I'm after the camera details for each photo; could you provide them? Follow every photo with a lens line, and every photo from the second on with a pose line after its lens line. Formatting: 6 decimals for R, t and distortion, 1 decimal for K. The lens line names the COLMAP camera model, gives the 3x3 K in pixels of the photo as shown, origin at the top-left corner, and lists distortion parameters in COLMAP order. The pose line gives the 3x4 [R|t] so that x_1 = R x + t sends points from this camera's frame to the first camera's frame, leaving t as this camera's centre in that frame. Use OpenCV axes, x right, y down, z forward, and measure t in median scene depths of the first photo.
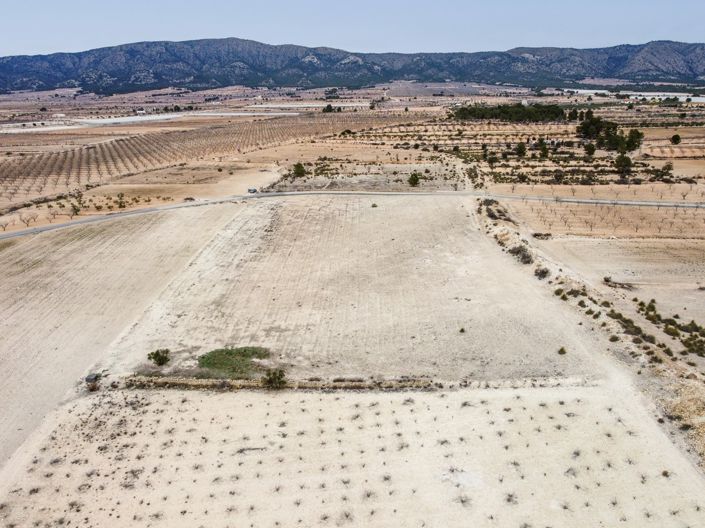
lens RADIAL K [[528.3, 0, 353.8], [0, 528.3, 263.9], [0, 0, 1]] dist [-0.006131, 0.004521]
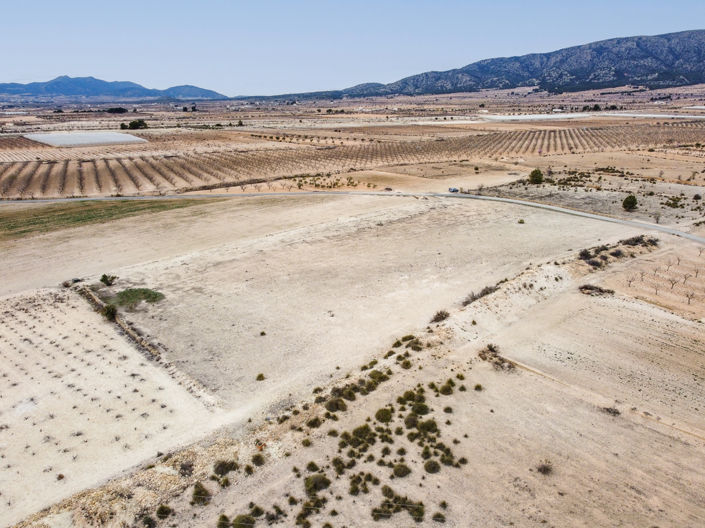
lens RADIAL K [[528.3, 0, 354.9], [0, 528.3, 262.9], [0, 0, 1]] dist [-0.006131, 0.004521]
pose [[0.701904, 0.221804, -0.676856, 0.657195], [-0.220859, 0.971215, 0.089232, -0.088521], [0.677165, 0.086858, 0.730687, 0.255197]]
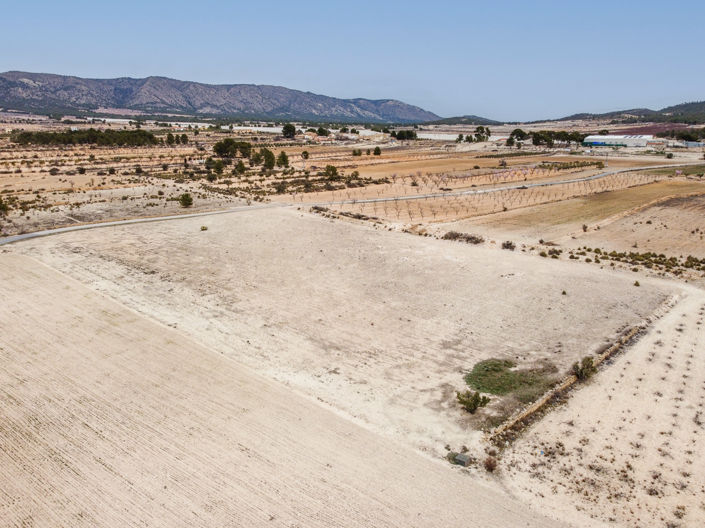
lens RADIAL K [[528.3, 0, 354.1], [0, 528.3, 266.0], [0, 0, 1]] dist [-0.006131, 0.004521]
pose [[0.663135, -0.177199, 0.727223, -0.626311], [0.212826, 0.976109, 0.043773, -0.053654], [-0.717605, 0.125745, 0.685004, 0.359667]]
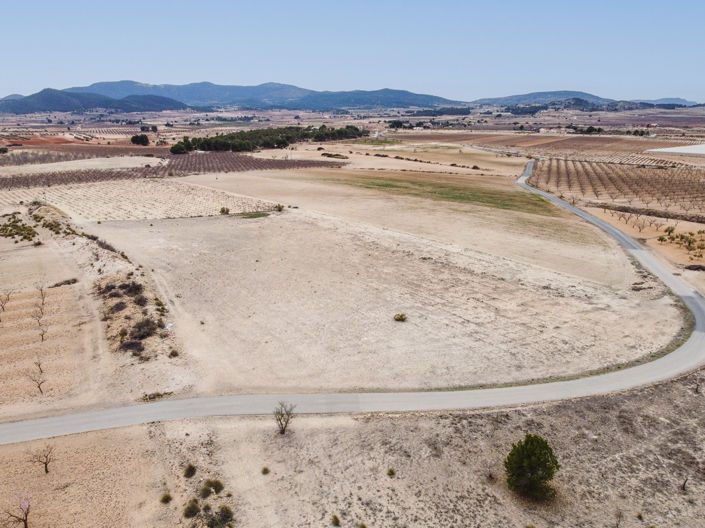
lens RADIAL K [[528.3, 0, 353.1], [0, 528.3, 266.4], [0, 0, 1]] dist [-0.006131, 0.004521]
pose [[-0.807963, 0.173403, -0.563141, 0.479837], [-0.169836, 0.846624, 0.504364, -0.531979], [0.564227, 0.503149, -0.654591, 1.790540]]
